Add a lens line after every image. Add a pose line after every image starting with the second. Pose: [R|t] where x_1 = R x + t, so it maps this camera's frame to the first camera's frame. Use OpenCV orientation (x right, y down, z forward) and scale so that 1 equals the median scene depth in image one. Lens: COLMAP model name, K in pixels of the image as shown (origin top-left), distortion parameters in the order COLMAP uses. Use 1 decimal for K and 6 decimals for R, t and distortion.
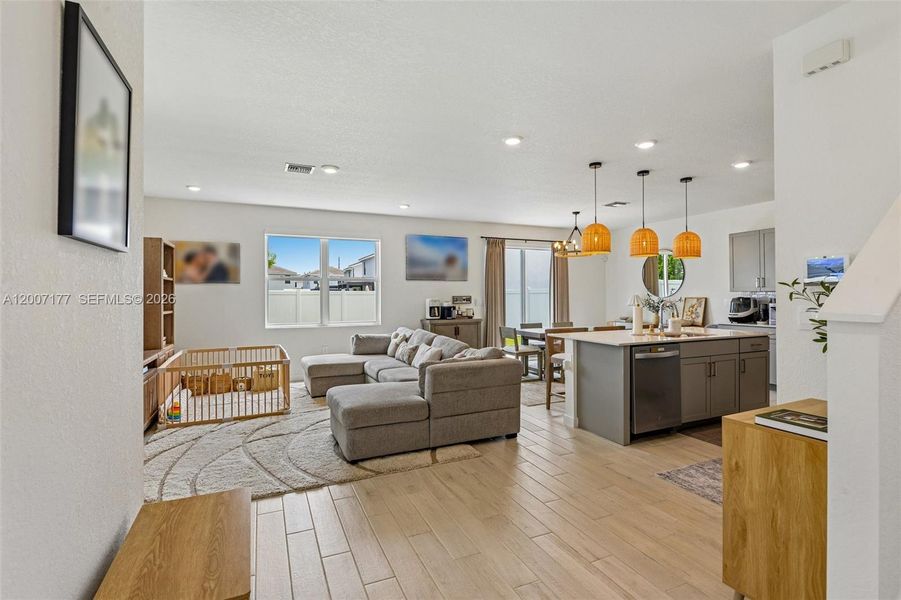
lens RADIAL K [[419.4, 0, 451.3], [0, 419.4, 295.2], [0, 0, 1]] dist [-0.010292, -0.000053]
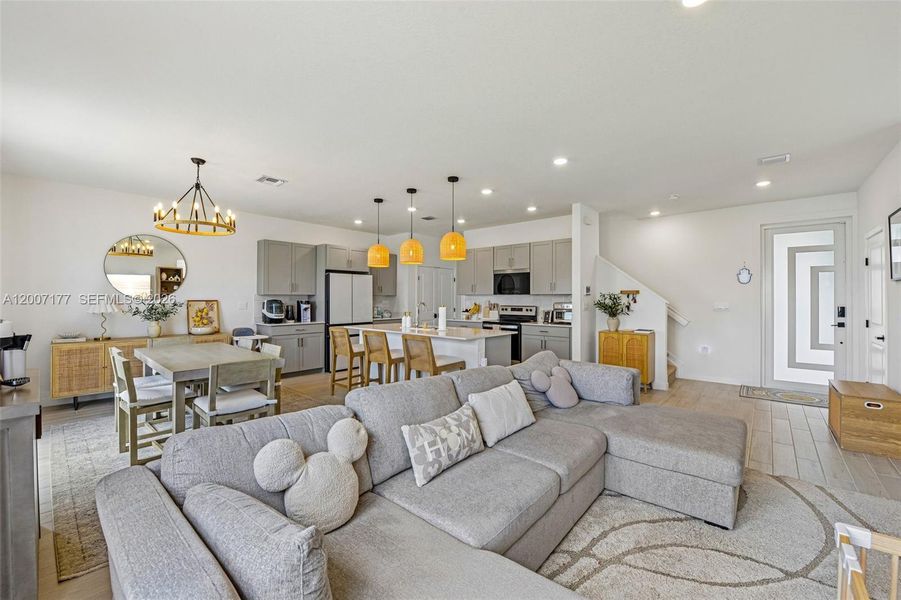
lens RADIAL K [[367.0, 0, 453.0], [0, 367.0, 295.0], [0, 0, 1]] dist [-0.011609, -0.001769]
pose [[-0.419480, 0.012883, 0.907673, -0.429312], [-0.002400, 0.999880, -0.015301, 0.006591], [-0.907761, -0.008597, -0.419399, 1.147828]]
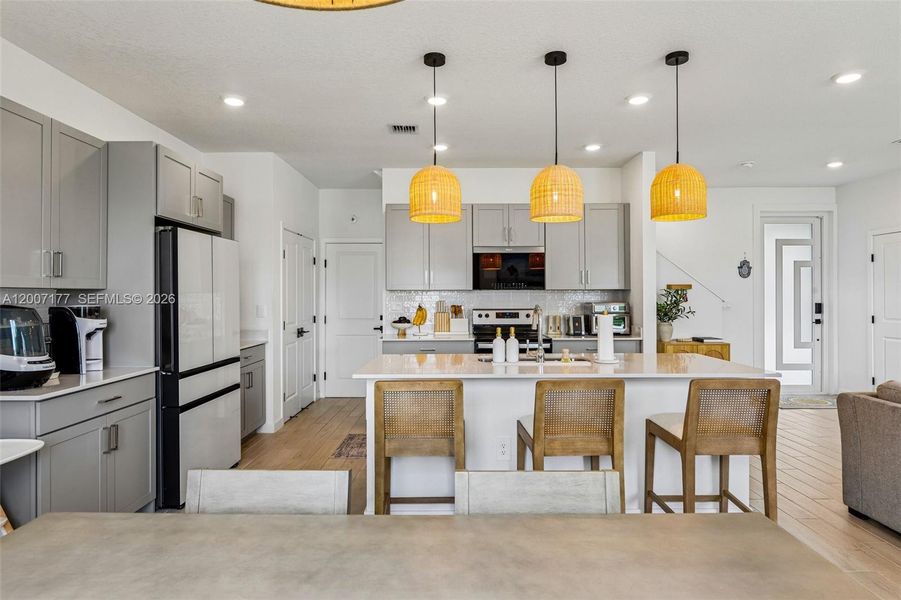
lens RADIAL K [[534.9, 0, 452.7], [0, 534.9, 298.9], [0, 0, 1]] dist [0.009817, 0.001419]
pose [[-0.916035, 0.005119, 0.401065, 0.275407], [0.006829, 0.999973, 0.002836, -0.000055], [-0.401040, 0.005337, -0.916045, 1.447626]]
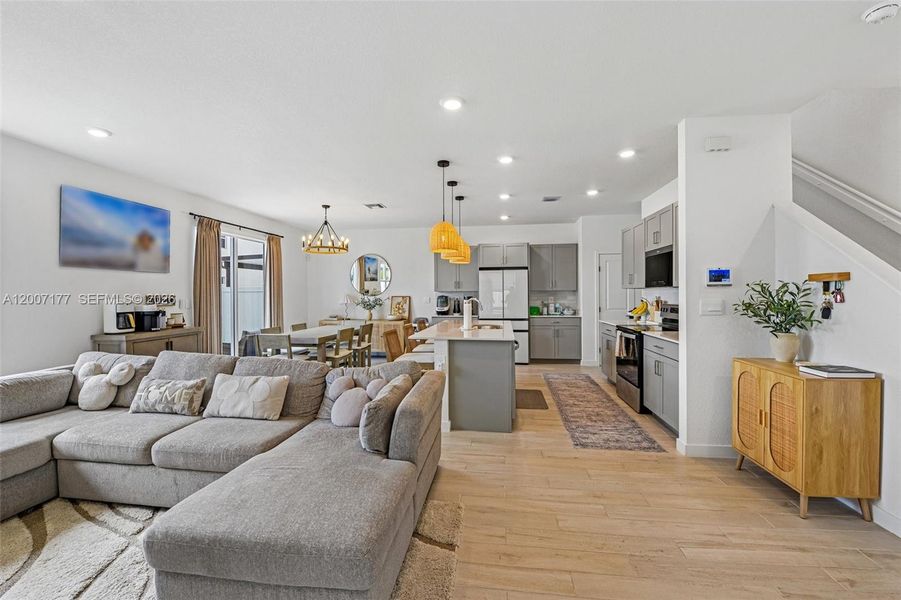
lens RADIAL K [[367.0, 0, 447.5], [0, 367.0, 296.0], [0, 0, 1]] dist [-0.011609, -0.001769]
pose [[0.539119, -0.002700, 0.842225, -0.320079], [0.001202, 0.999996, 0.002437, 0.003017], [-0.842229, -0.000301, 0.539120, 0.424486]]
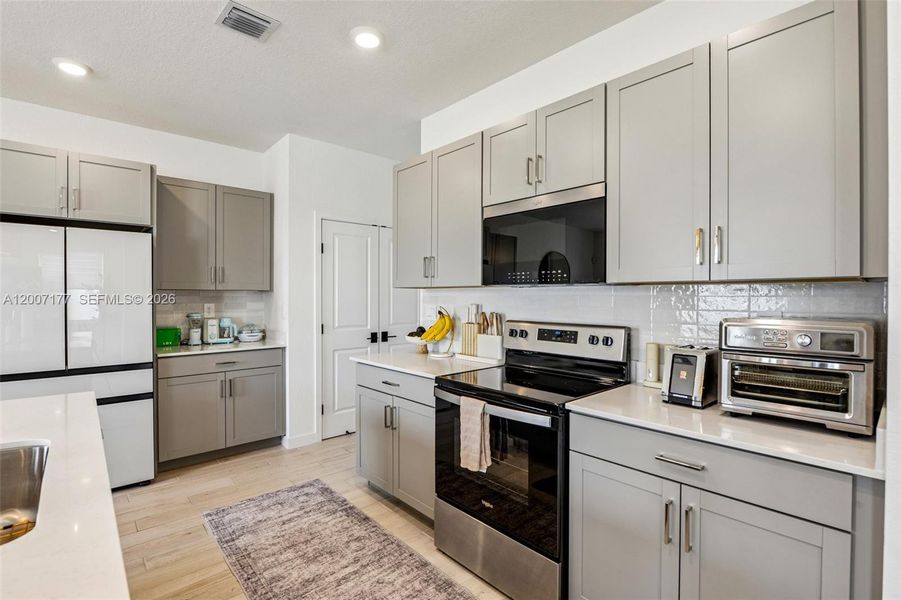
lens RADIAL K [[419.4, 0, 456.8], [0, 419.4, 297.7], [0, 0, 1]] dist [-0.010292, -0.000053]
pose [[-0.316643, 0.000141, 0.948545, 0.237491], [-0.002500, 0.999996, -0.000983, -0.000825], [-0.948542, -0.002682, -0.316641, 0.662159]]
